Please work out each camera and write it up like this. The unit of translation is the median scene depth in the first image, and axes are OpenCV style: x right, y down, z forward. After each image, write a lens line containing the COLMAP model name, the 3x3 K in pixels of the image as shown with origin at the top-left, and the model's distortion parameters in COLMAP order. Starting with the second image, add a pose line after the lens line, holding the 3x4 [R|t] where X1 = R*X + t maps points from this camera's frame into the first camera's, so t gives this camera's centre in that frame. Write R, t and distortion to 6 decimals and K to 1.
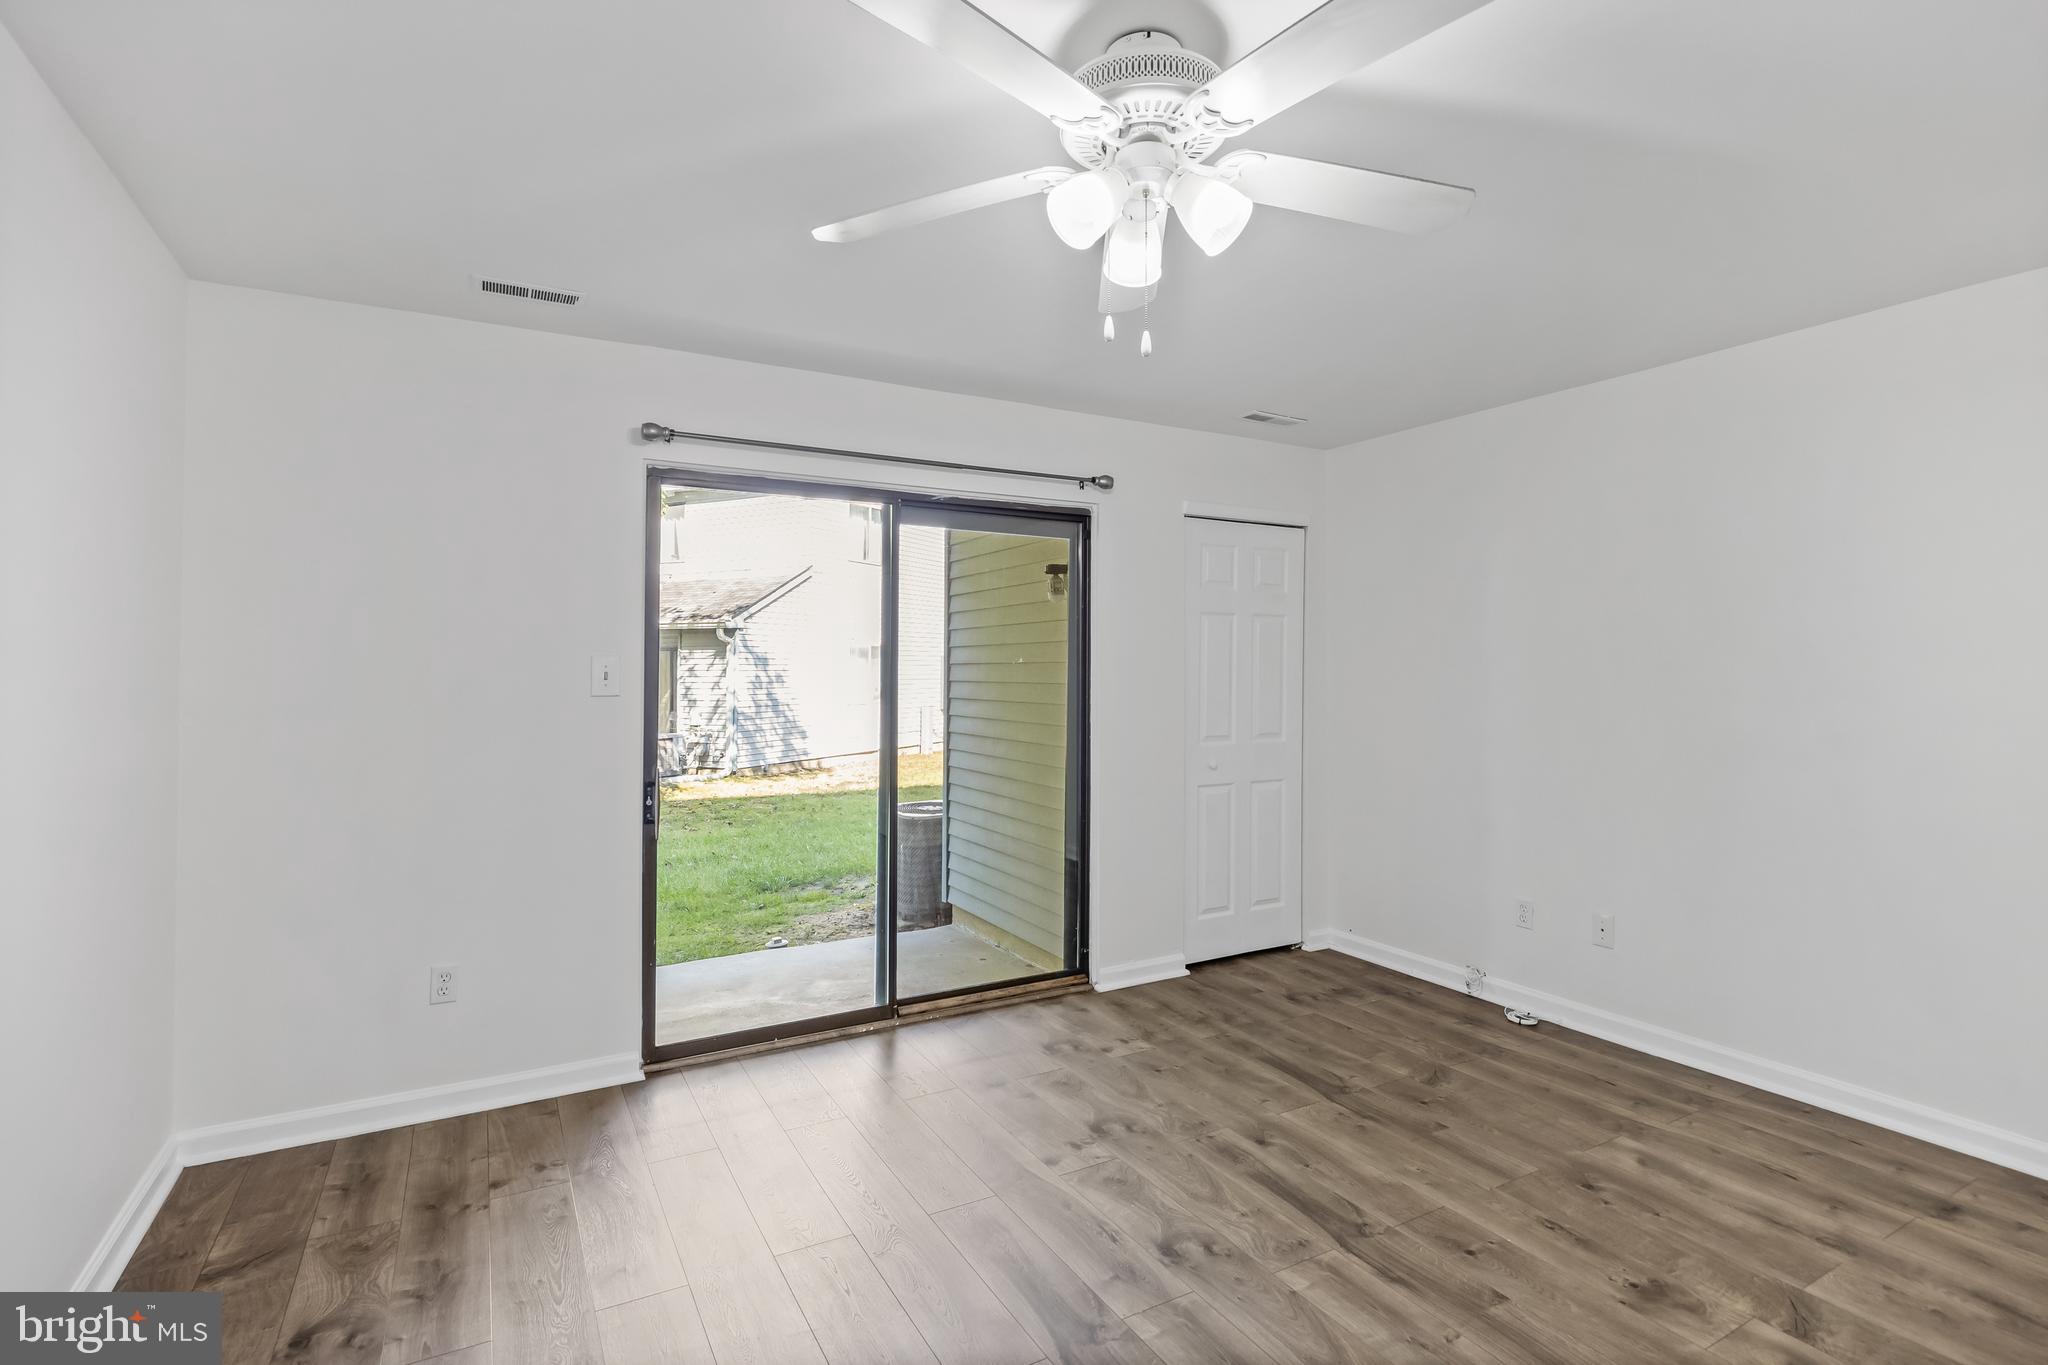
lens RADIAL K [[987.1, 0, 1010.1], [0, 987.1, 666.4], [0, 0, 1]] dist [-0.007246, 0.002222]
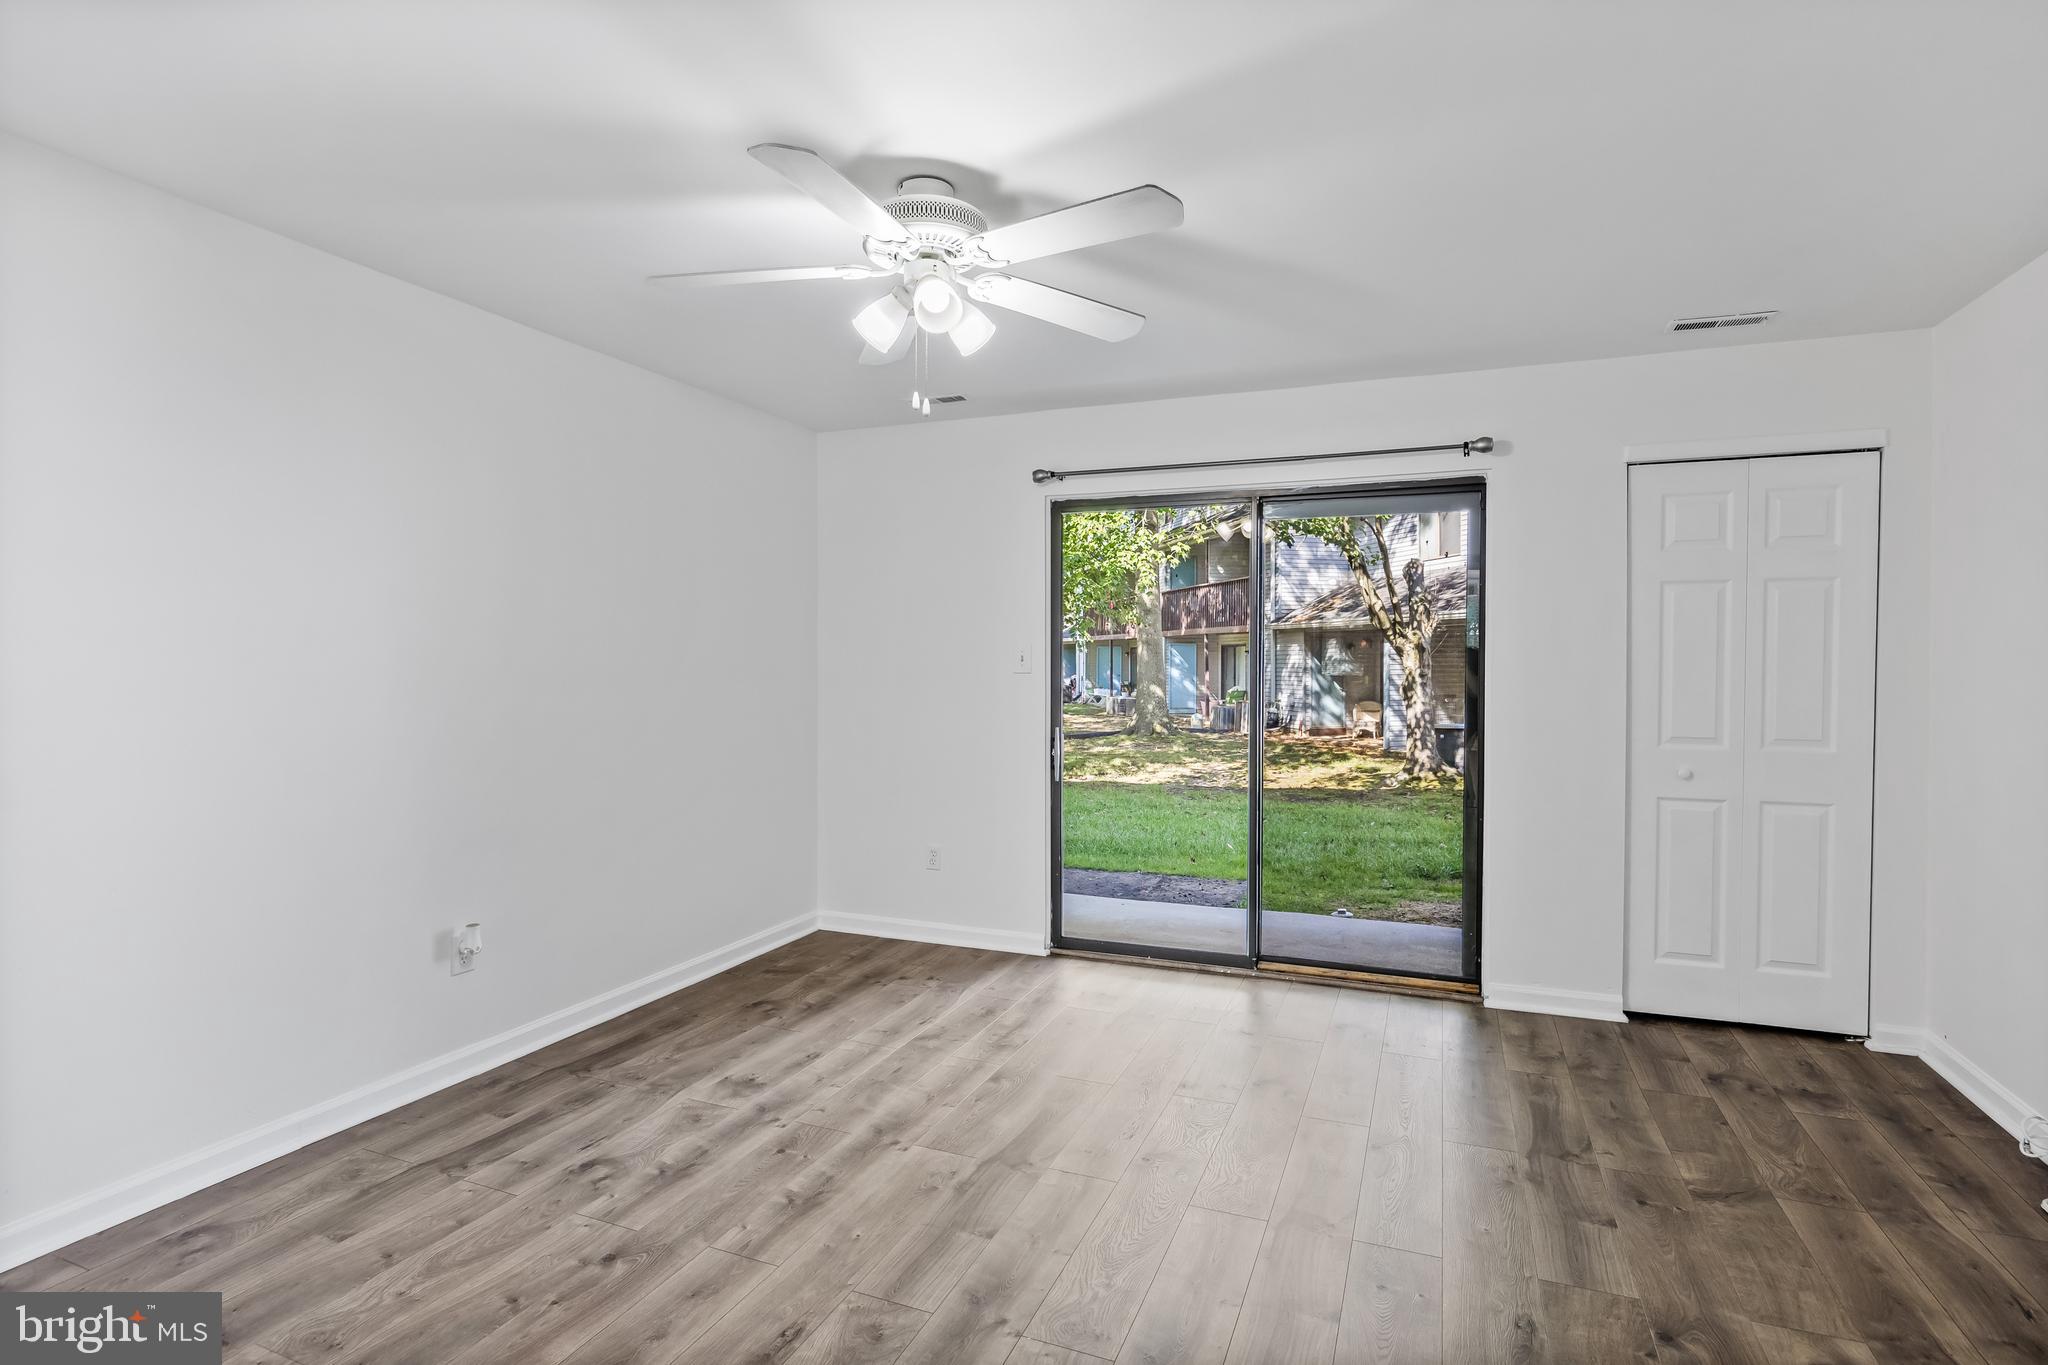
lens RADIAL K [[996.9, 0, 1037.8], [0, 996.9, 696.0], [0, 0, 1]] dist [-0.012711, 0.002882]
pose [[0.631181, 0.027330, -0.775154, 0.578955], [0.000626, 0.999361, 0.035745, 0.010130], [0.775635, -0.023047, 0.630761, 0.113621]]
